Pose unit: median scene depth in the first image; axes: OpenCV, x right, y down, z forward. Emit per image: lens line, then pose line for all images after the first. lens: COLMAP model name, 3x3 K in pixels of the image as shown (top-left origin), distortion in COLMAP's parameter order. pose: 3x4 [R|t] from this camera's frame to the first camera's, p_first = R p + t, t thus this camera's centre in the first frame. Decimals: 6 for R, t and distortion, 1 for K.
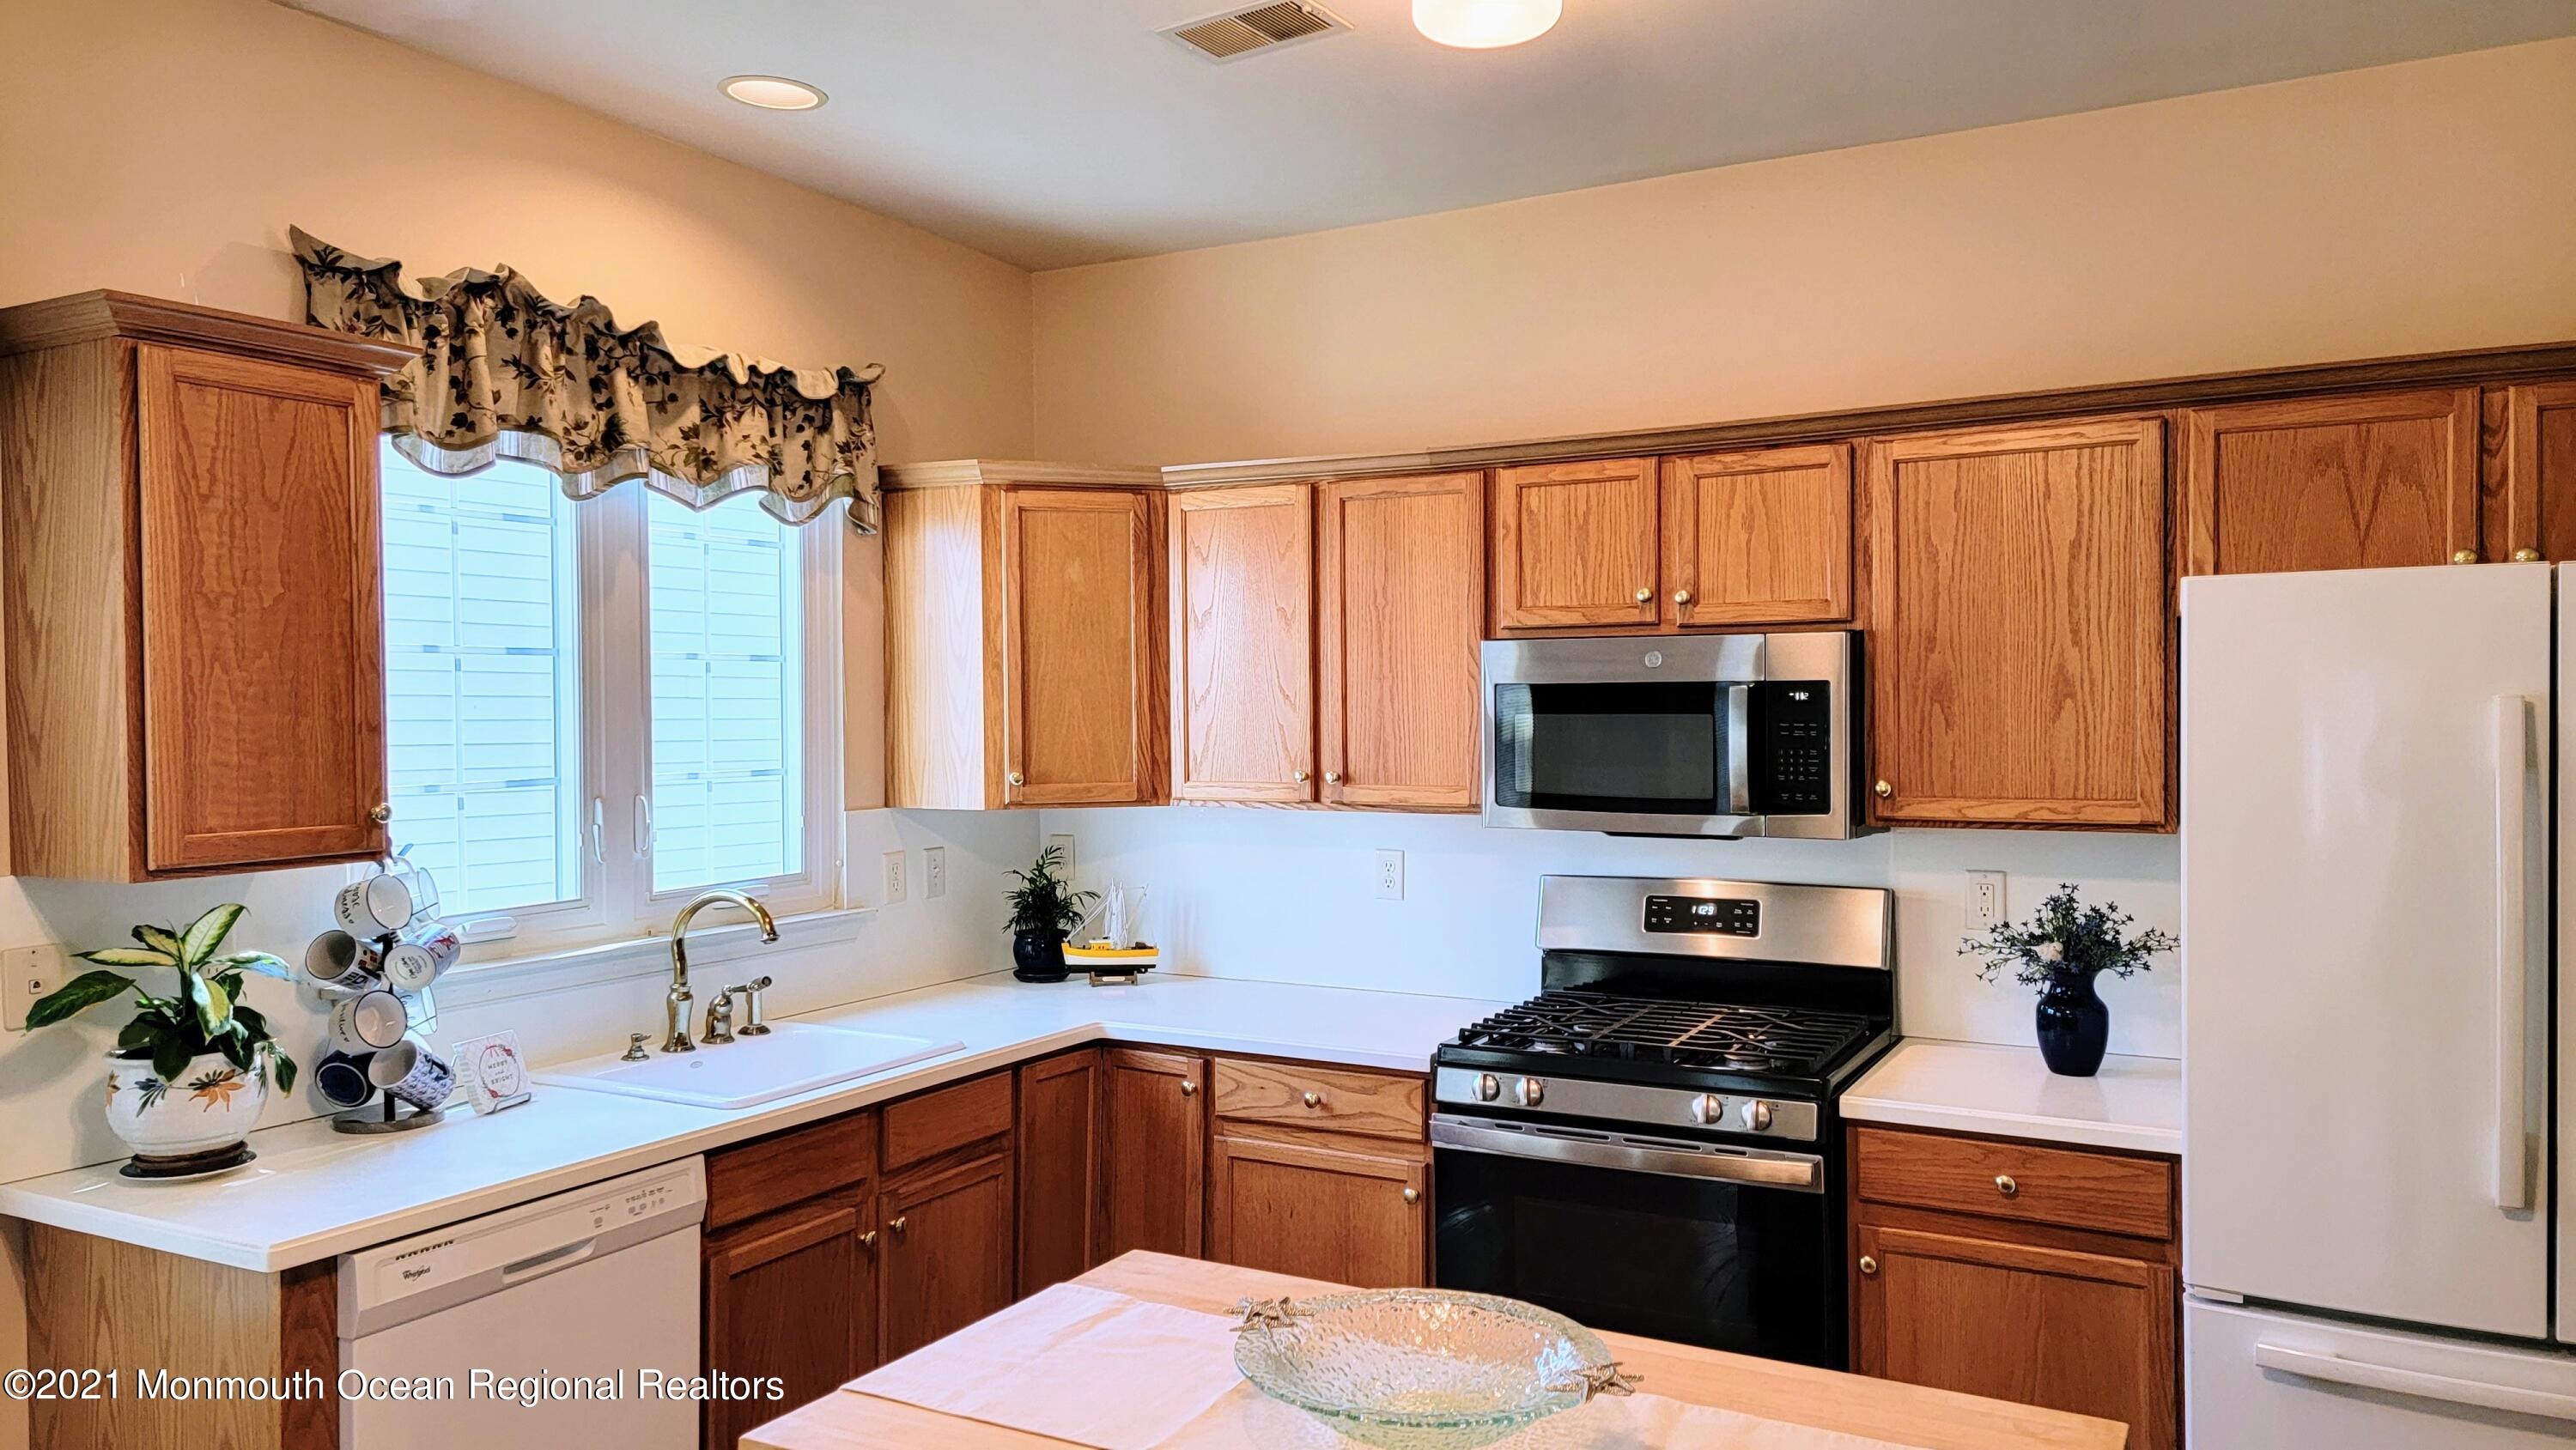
lens RADIAL K [[1765.4, 0, 1328.5], [0, 1765.4, 739.0], [0, 0, 1]] dist [0.066983, -0.023549]
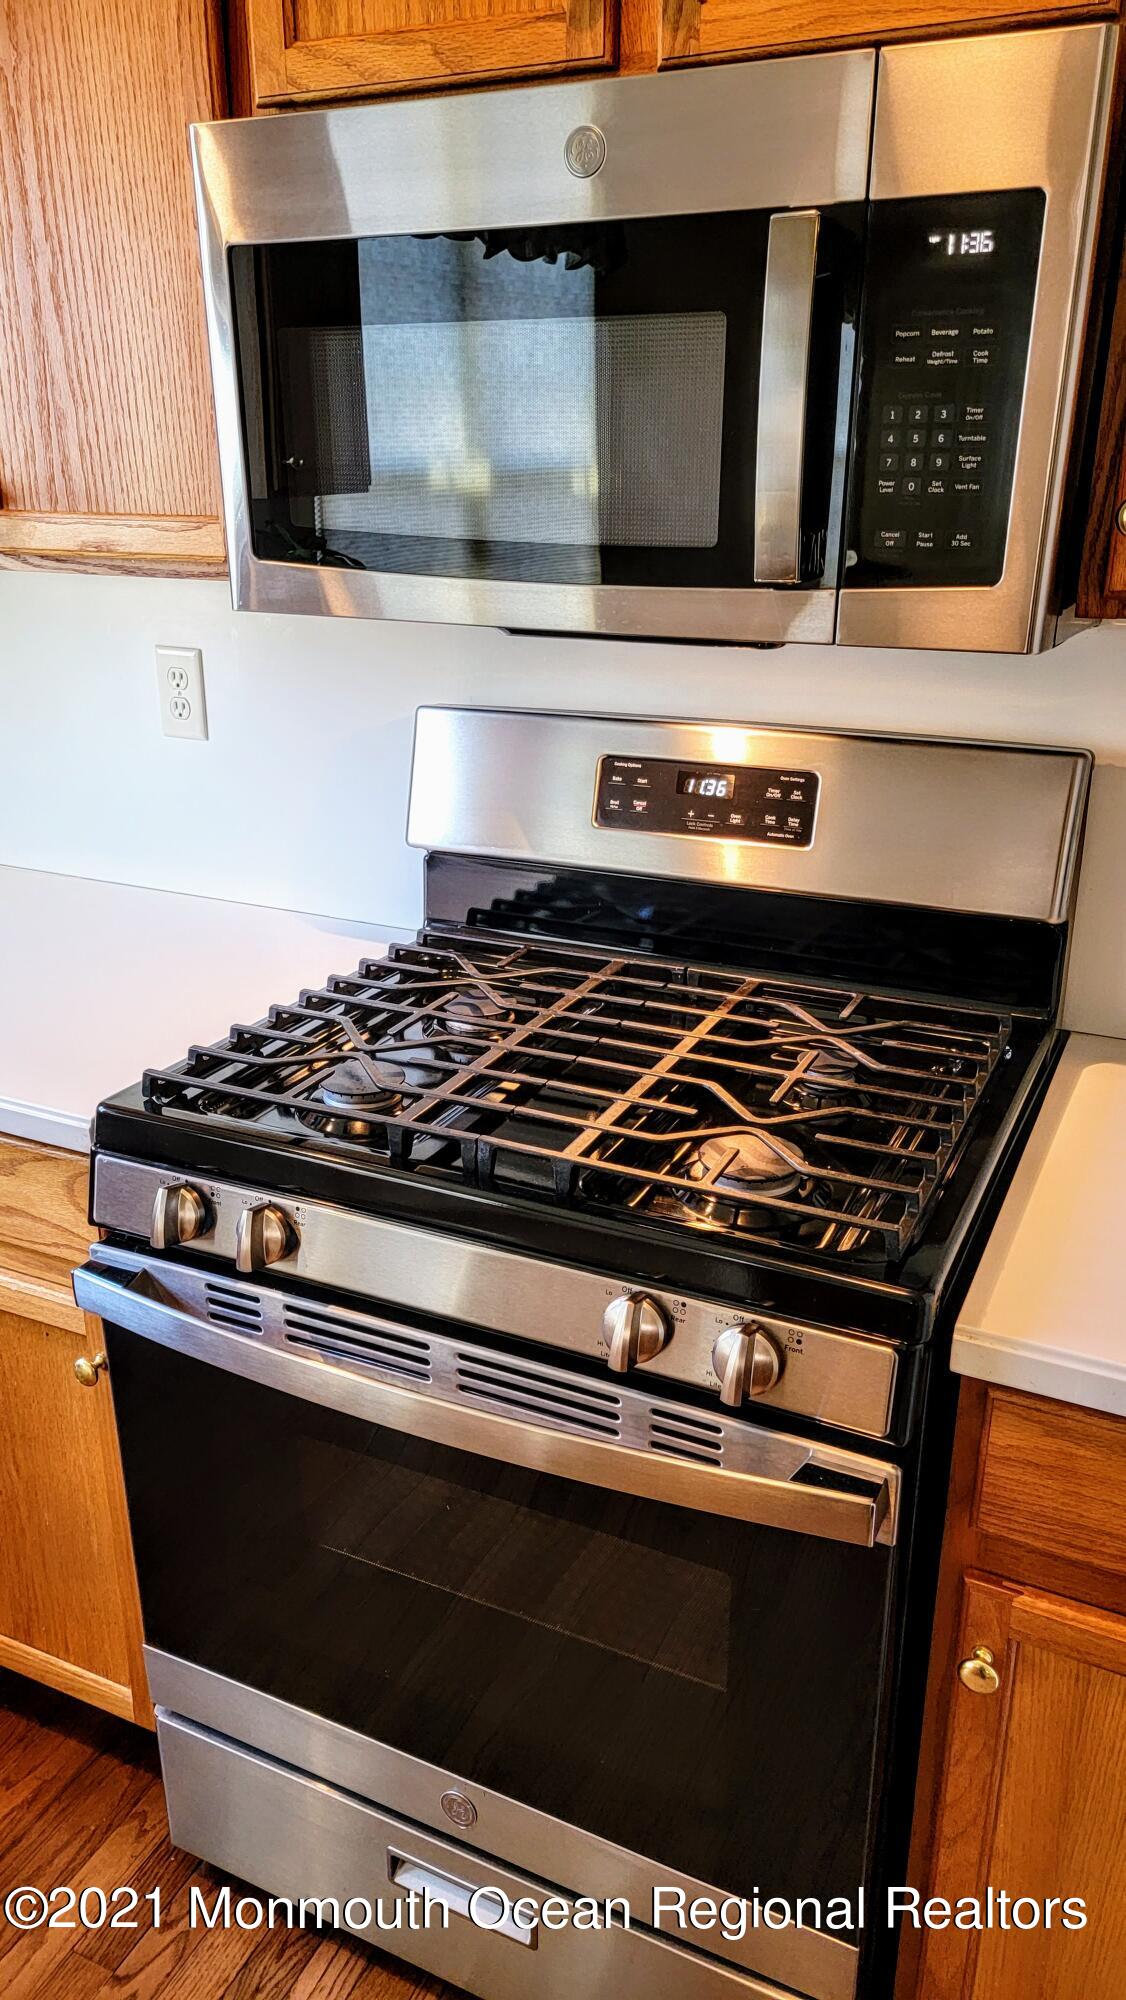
lens RADIAL K [[1370.8, 0, 590.1], [0, 1370.8, 1015.3], [0, 0, 1]] dist [0.066983, -0.023549]
pose [[0.998730, -0.002347, 0.050329, 0.170793], [-0.014627, 0.942387, 0.334205, 0.029225], [-0.048214, -0.334517, 0.941156, 0.660756]]
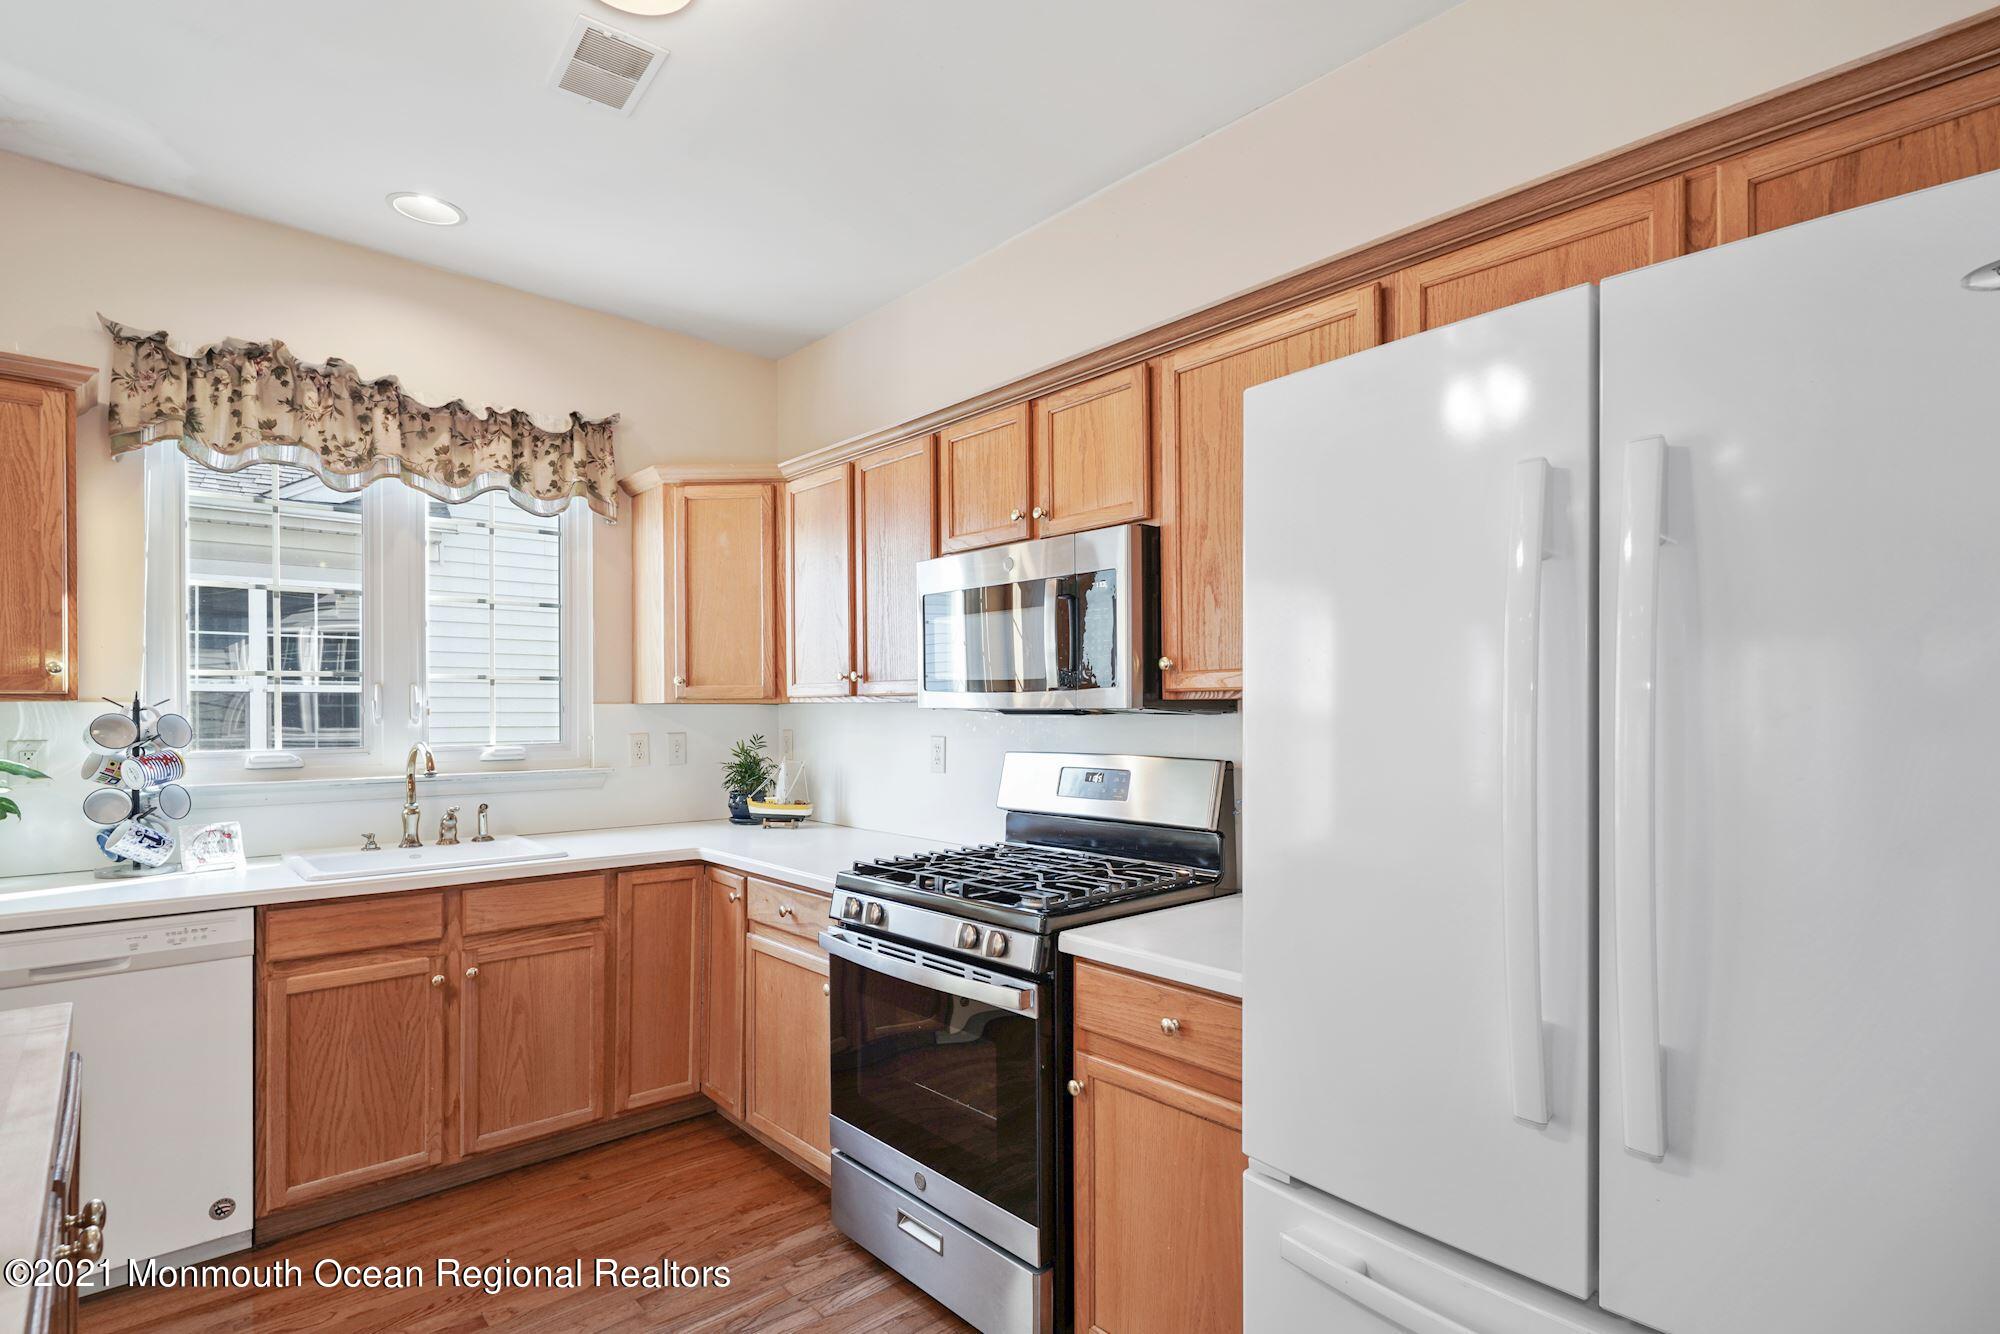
lens RADIAL K [[985.9, 0, 1012.5], [0, 985.9, 712.1], [0, 0, 1]] dist [0.005595, 0.000701]
pose [[0.942162, 0.003934, -0.335134, 0.415767], [-0.008421, 0.999893, -0.011937, 0.064217], [0.335051, 0.014069, 0.942095, 0.370668]]
